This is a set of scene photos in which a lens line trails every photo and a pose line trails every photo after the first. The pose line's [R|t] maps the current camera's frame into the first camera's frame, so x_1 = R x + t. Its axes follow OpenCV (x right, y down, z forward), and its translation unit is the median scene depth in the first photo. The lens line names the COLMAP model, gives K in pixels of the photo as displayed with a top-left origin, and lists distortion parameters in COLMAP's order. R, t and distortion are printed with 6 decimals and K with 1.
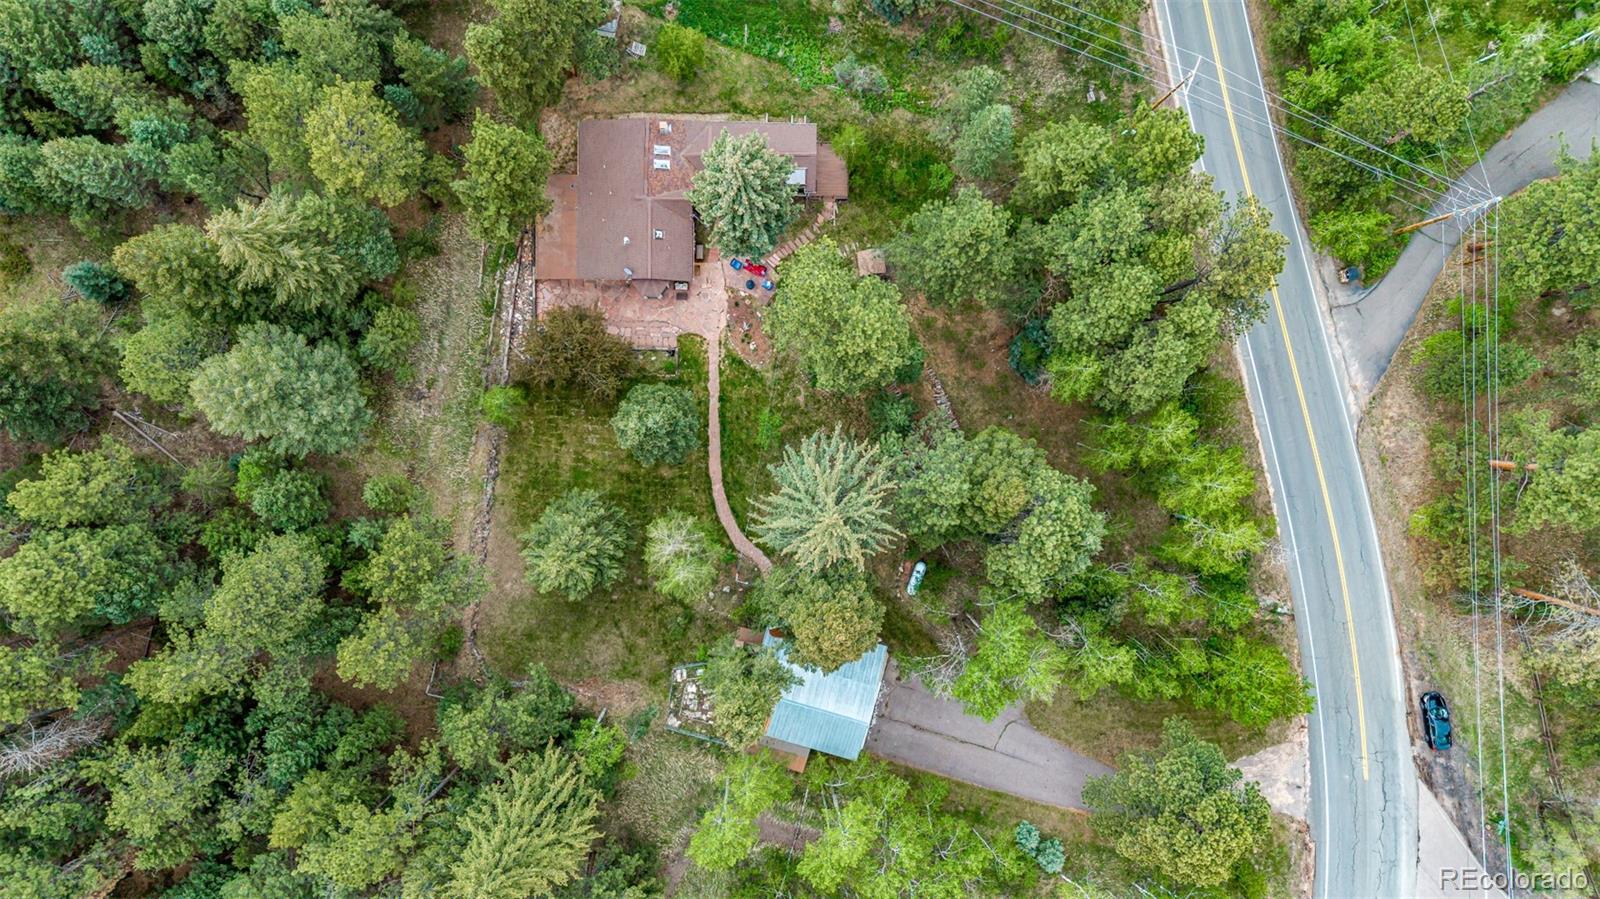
lens RADIAL K [[1131.7, 0, 807.0], [0, 1131.7, 448.0], [0, 0, 1]] dist [0.010983, -0.009292]
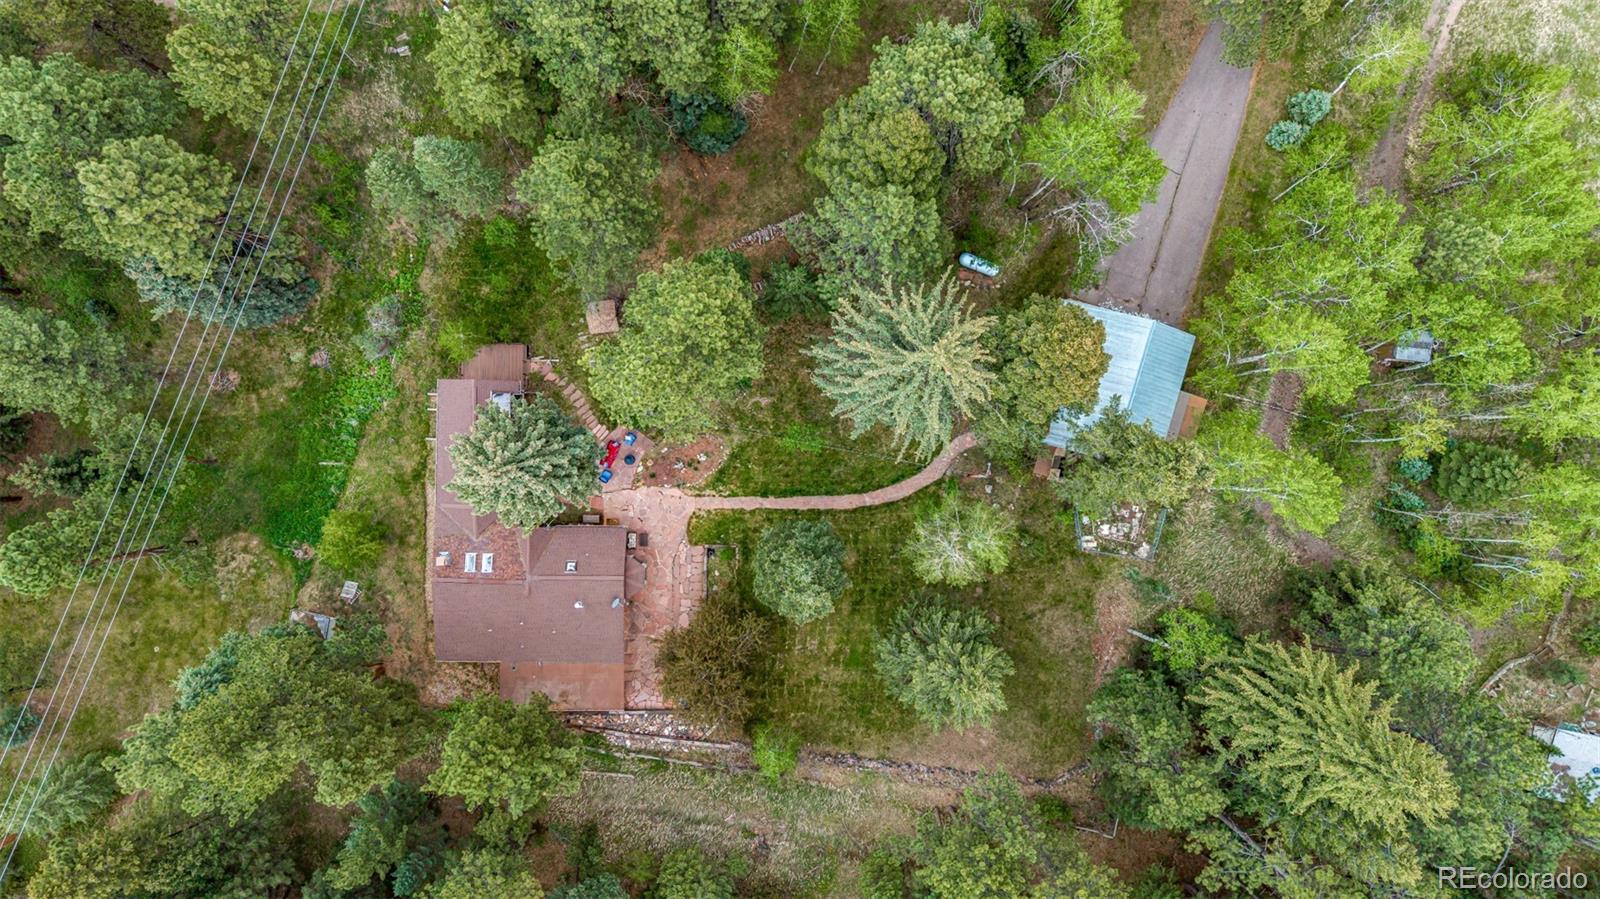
lens RADIAL K [[1131.7, 0, 802.1], [0, 1131.7, 458.2], [0, 0, 1]] dist [0.010983, -0.009292]
pose [[0.006143, -0.999301, -0.036881, -0.018842], [0.999418, 0.004898, 0.033761, -0.048437], [-0.033556, -0.037067, 0.998749, 0.163545]]
